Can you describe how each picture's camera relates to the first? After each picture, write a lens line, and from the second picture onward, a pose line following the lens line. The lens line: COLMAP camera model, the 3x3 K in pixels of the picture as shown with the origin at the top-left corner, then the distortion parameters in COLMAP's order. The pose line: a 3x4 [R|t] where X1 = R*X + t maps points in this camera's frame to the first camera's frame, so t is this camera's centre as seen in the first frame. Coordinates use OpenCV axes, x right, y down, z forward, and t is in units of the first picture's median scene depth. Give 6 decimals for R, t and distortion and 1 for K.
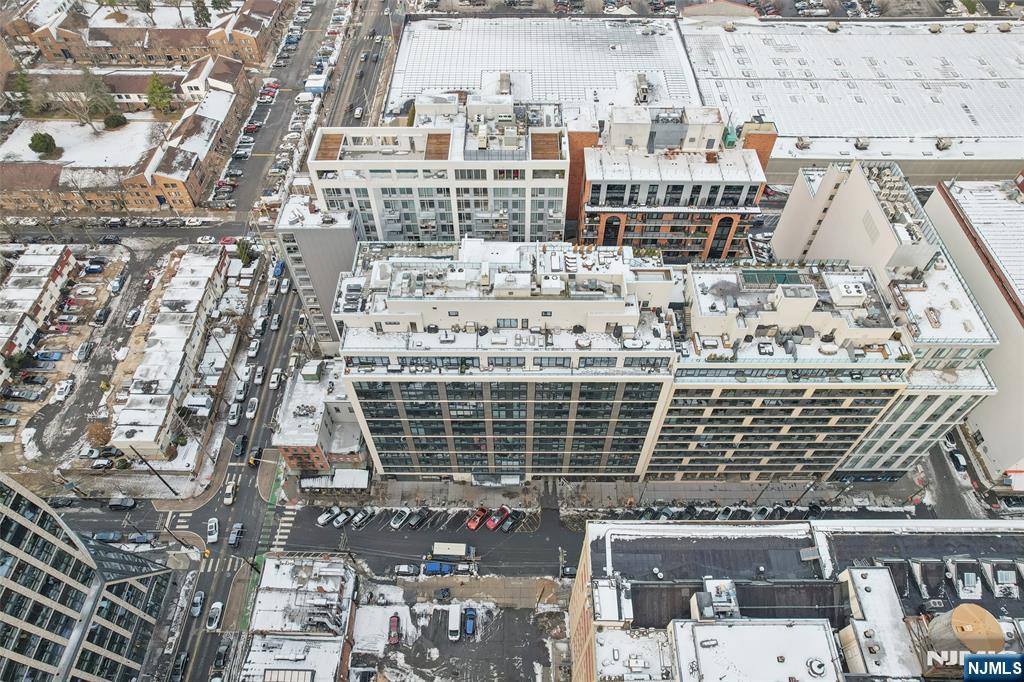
lens RADIAL K [[648.7, 0, 512.0], [0, 648.7, 341.0], [0, 0, 1]] dist [-0.026073, 0.001412]
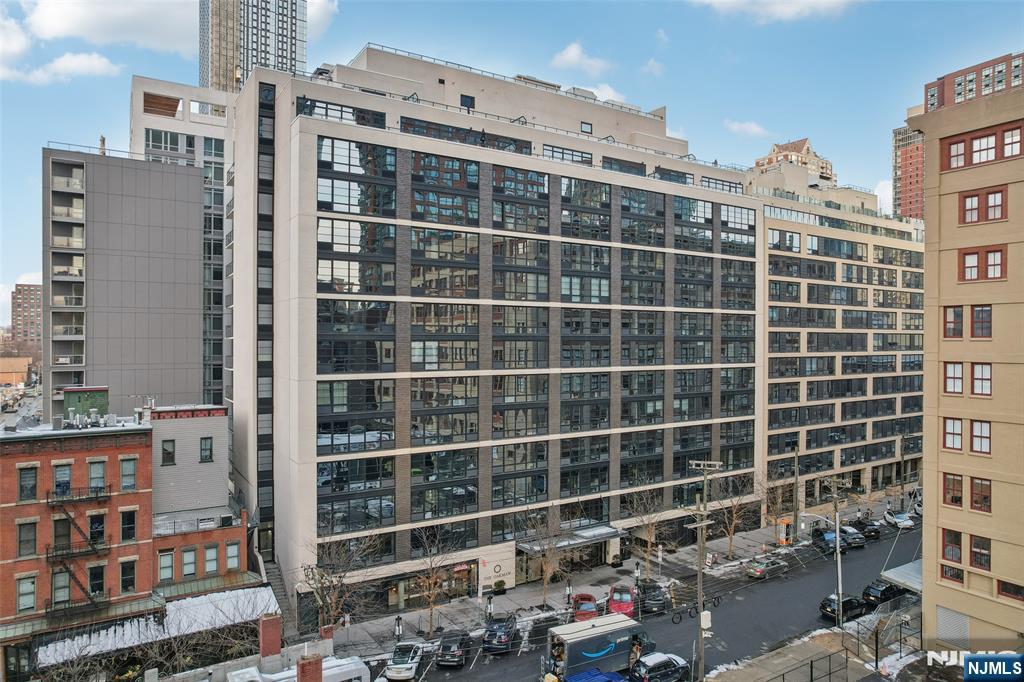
lens RADIAL K [[648.7, 0, 512.0], [0, 648.7, 341.0], [0, 0, 1]] dist [-0.026073, 0.001412]
pose [[0.843029, 0.001667, 0.537865, -0.333164], [0.422630, 0.616488, -0.664324, 0.454357], [-0.332695, 0.787363, 0.519013, 0.738106]]
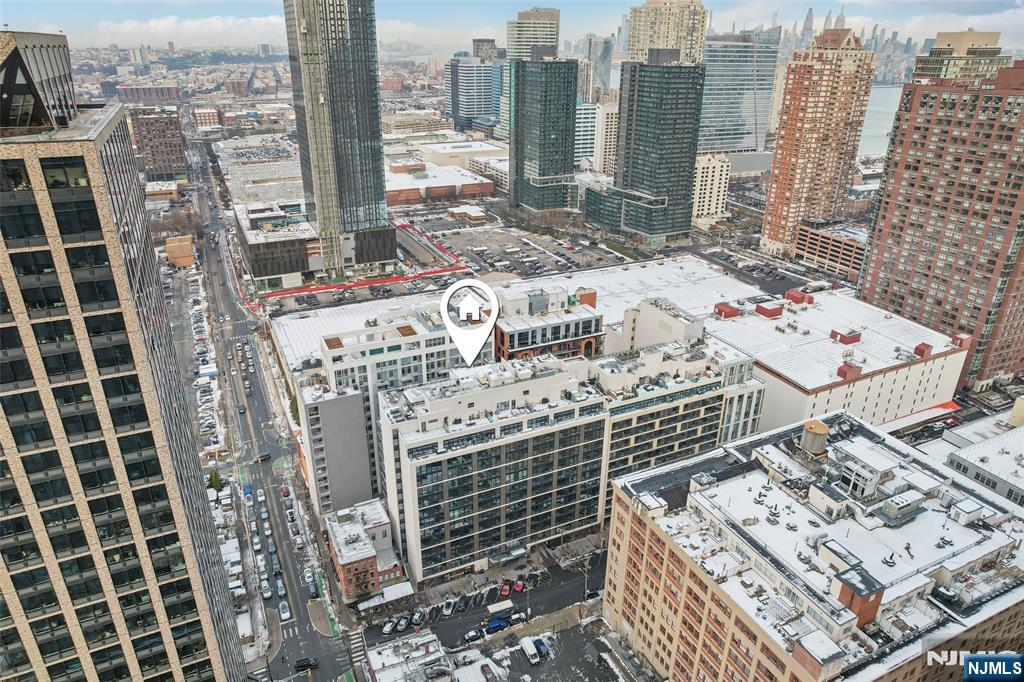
lens RADIAL K [[660.7, 0, 505.0], [0, 660.7, 342.6], [0, 0, 1]] dist [-0.000908, 0.002299]
pose [[0.903743, -0.170048, 0.392851, -0.521416], [0.334682, 0.852867, -0.400757, 0.416202], [-0.266902, 0.493661, 0.827685, -0.320995]]
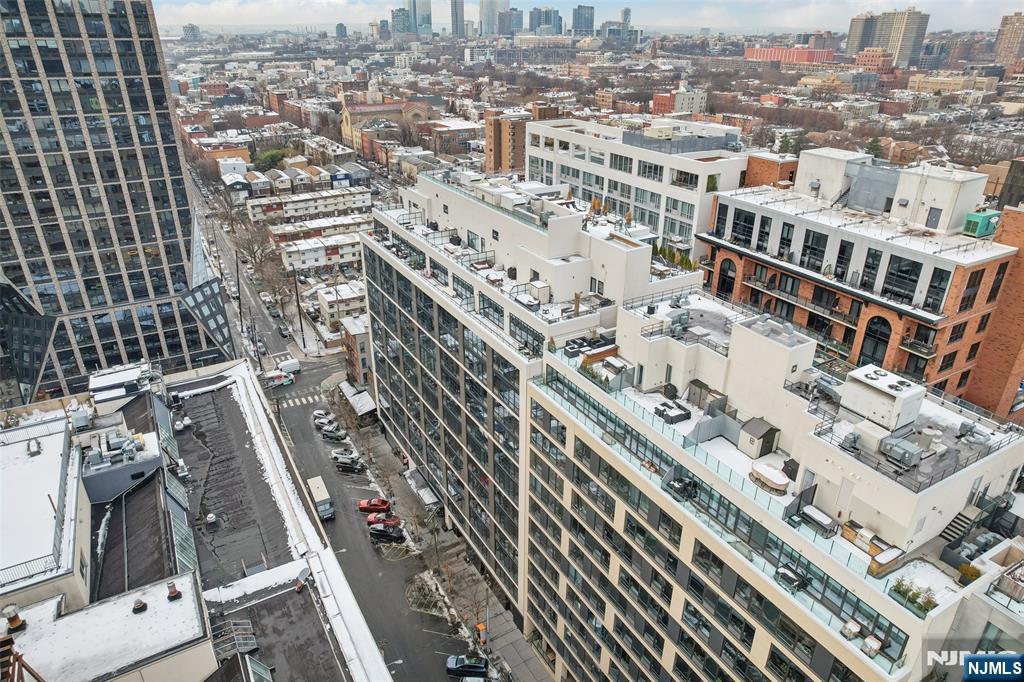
lens RADIAL K [[653.4, 0, 518.7], [0, 653.4, 338.3], [0, 0, 1]] dist [-0.036944, 0.000131]
pose [[0.510951, 0.378963, -0.771567, 0.624833], [-0.686952, 0.719582, -0.101487, 0.093987], [0.516746, 0.581884, 0.628000, 0.515802]]
